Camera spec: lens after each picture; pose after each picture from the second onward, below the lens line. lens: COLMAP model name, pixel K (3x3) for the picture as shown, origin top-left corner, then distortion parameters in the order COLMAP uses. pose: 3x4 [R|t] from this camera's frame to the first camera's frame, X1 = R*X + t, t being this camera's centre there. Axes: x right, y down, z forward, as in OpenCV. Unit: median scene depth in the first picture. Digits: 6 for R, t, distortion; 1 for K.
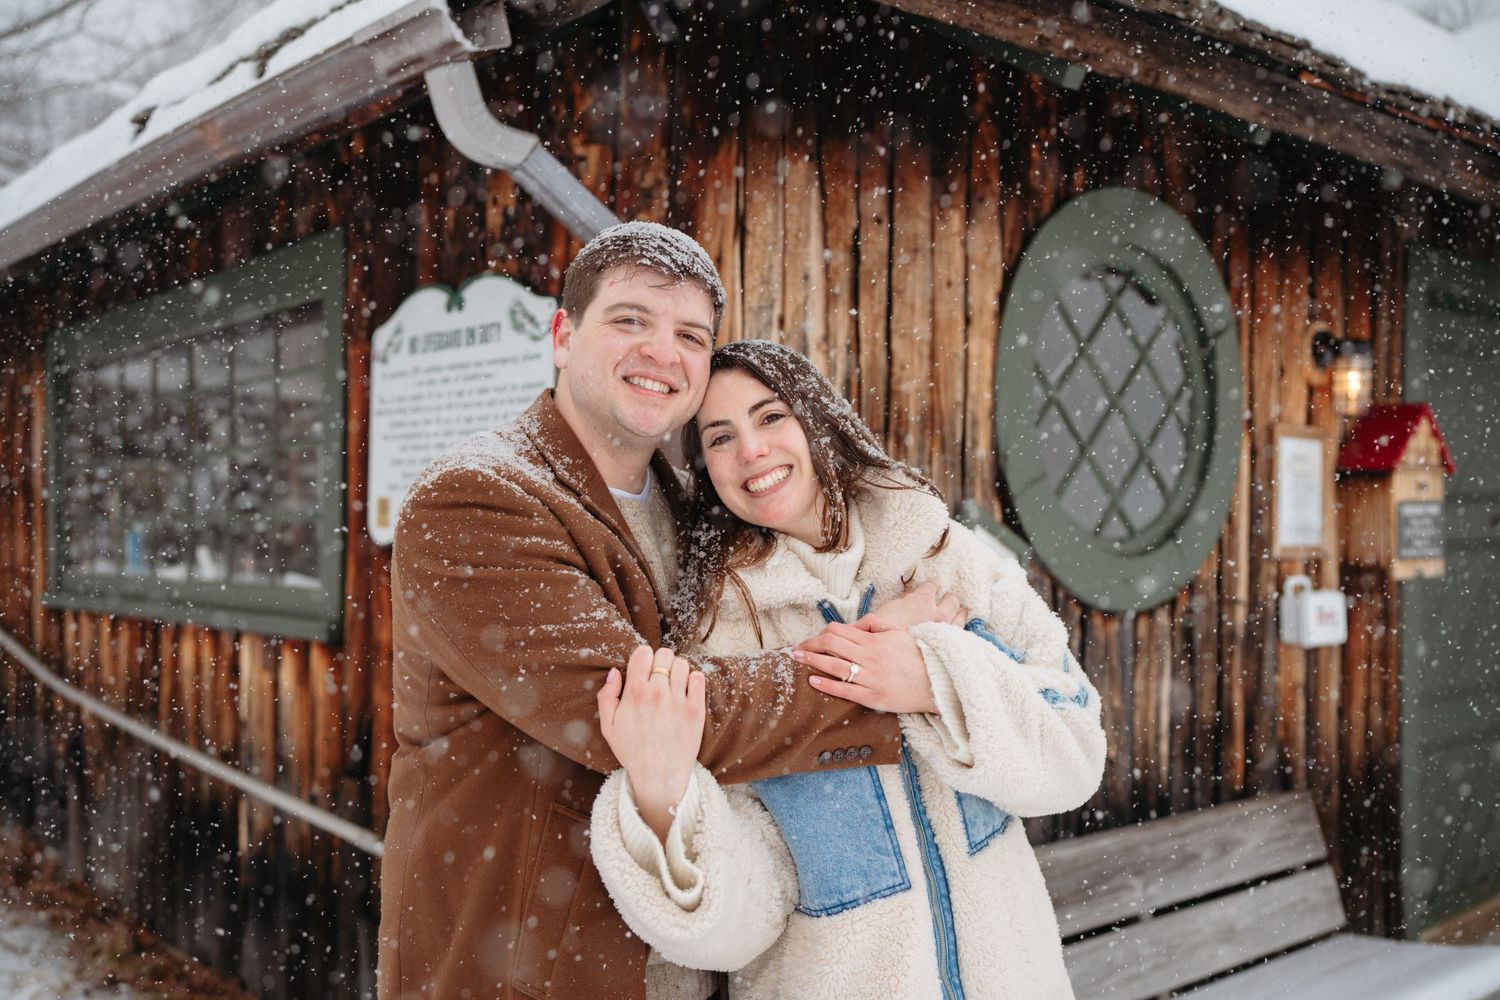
lens RADIAL K [[1508.9, 0, 735.3], [0, 1508.9, 499.2], [0, 0, 1]] dist [-0.003557, 0.000000]
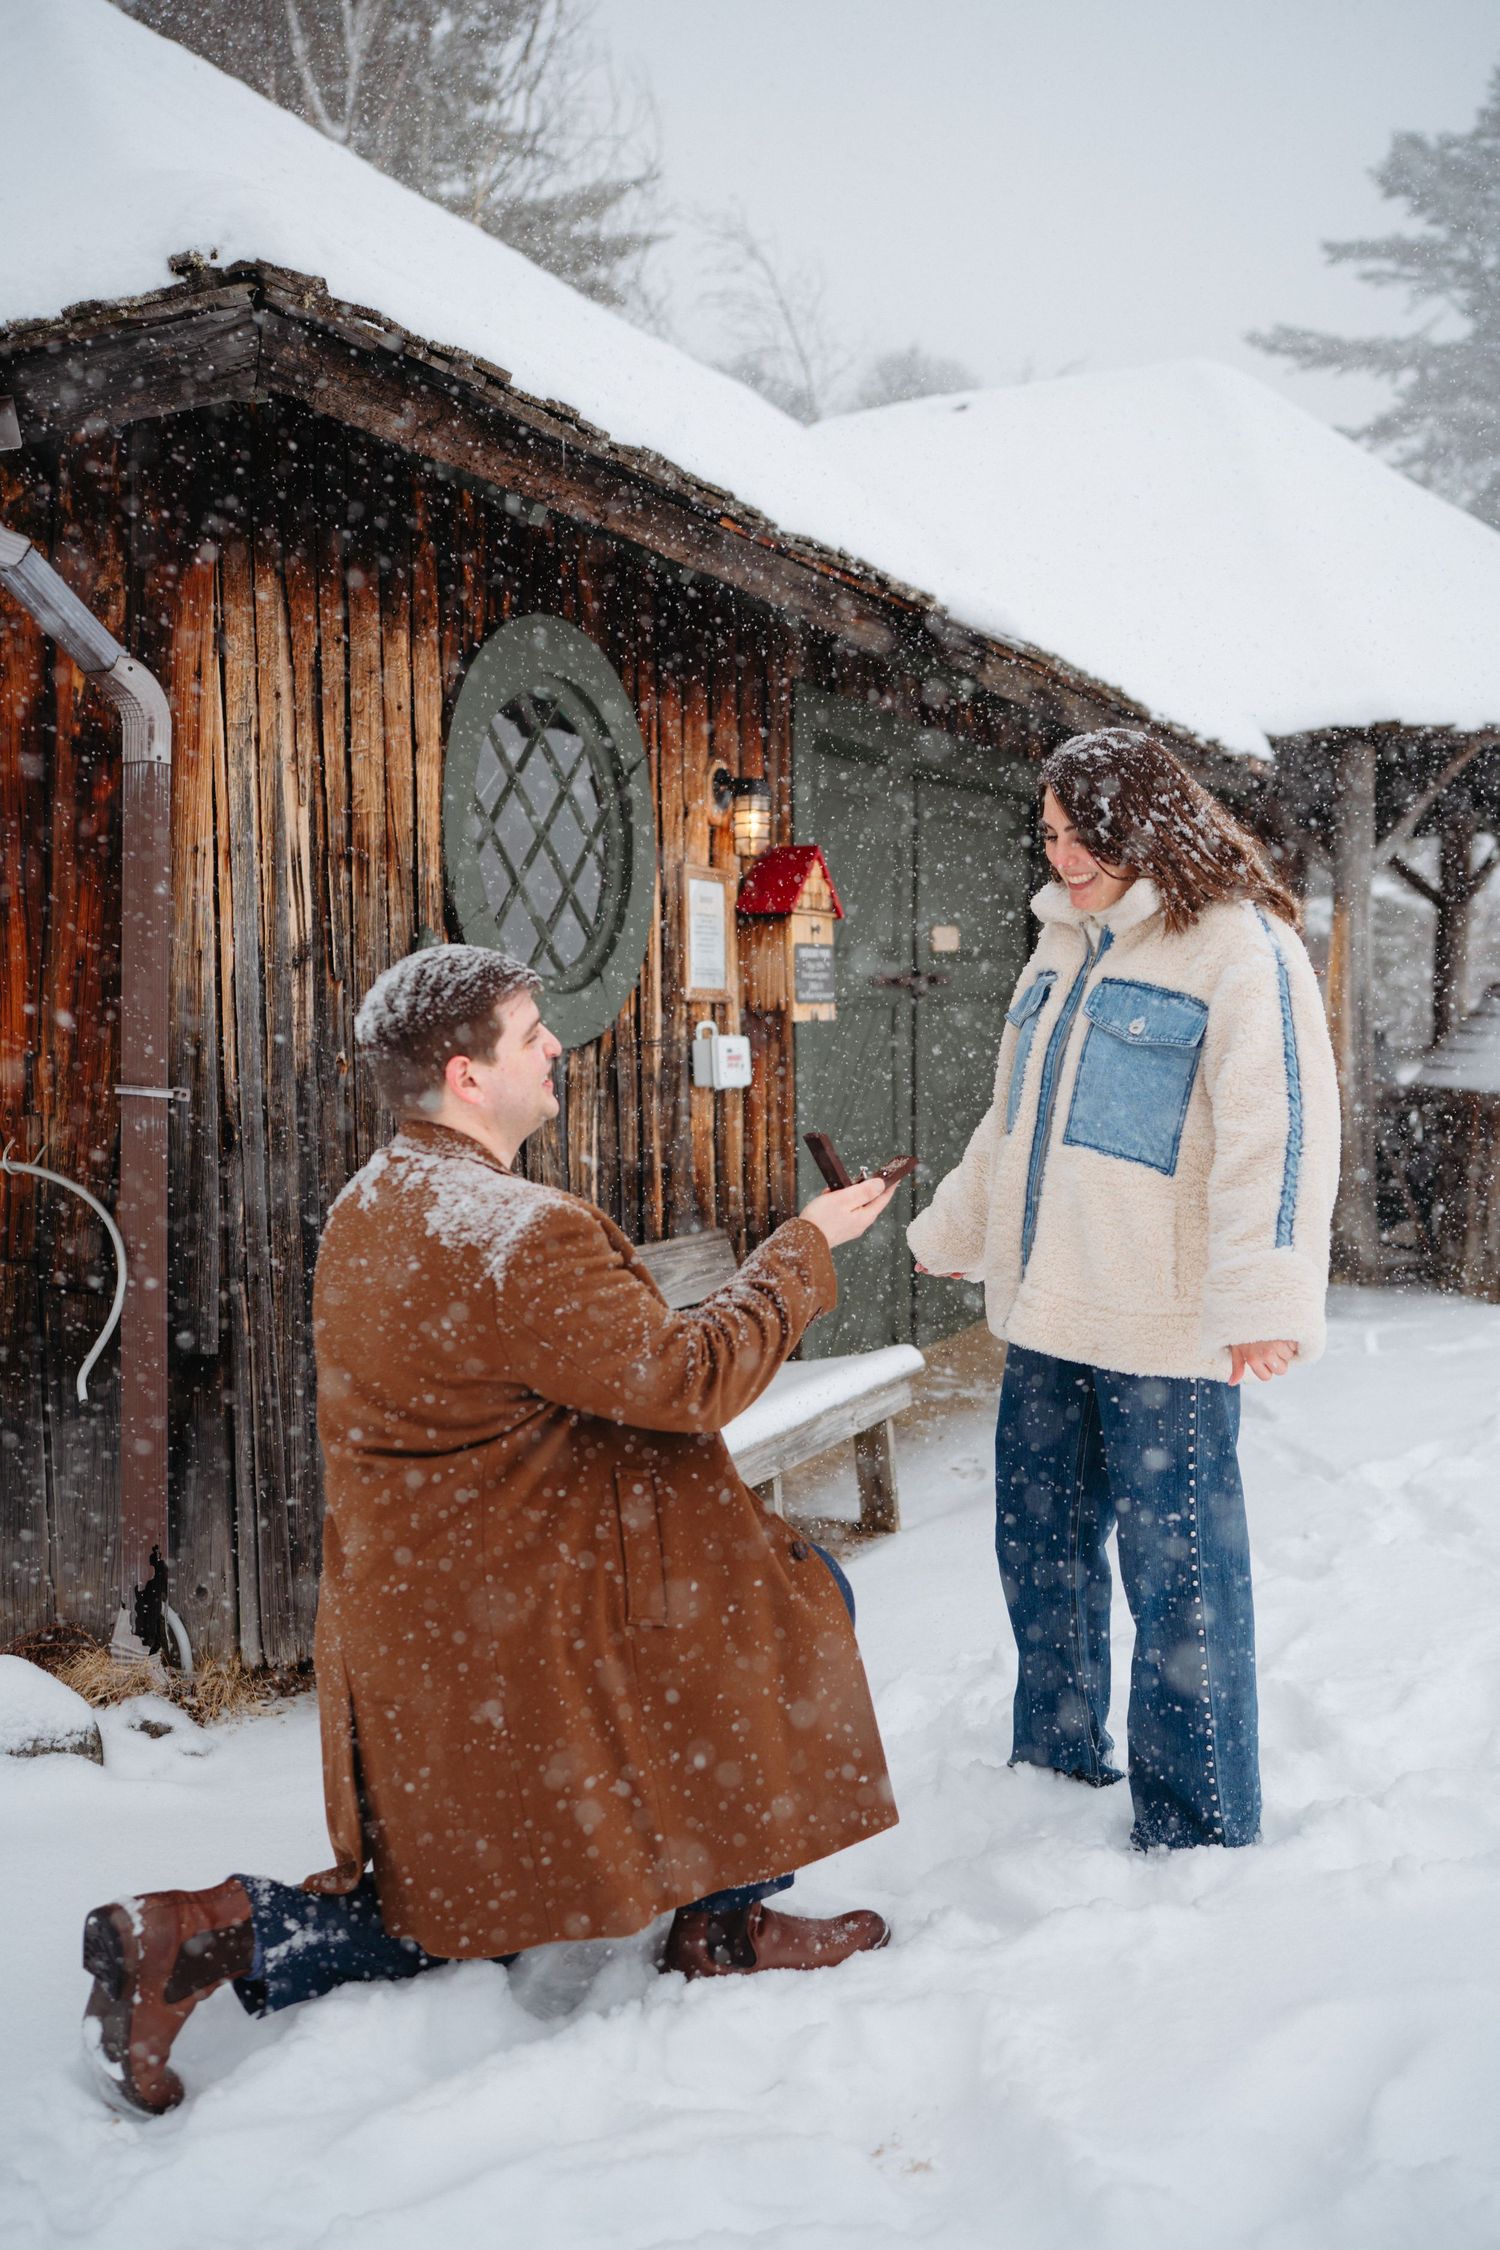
lens RADIAL K [[2263.4, 0, 754.6], [0, 2263.4, 1125.7], [0, 0, 1]] dist [-0.003557, 0.000000]
pose [[0.906768, -0.039892, 0.419738, -0.227488], [0.024581, 0.998823, 0.041825, 0.060430], [-0.420912, -0.027608, 0.906681, -0.365633]]
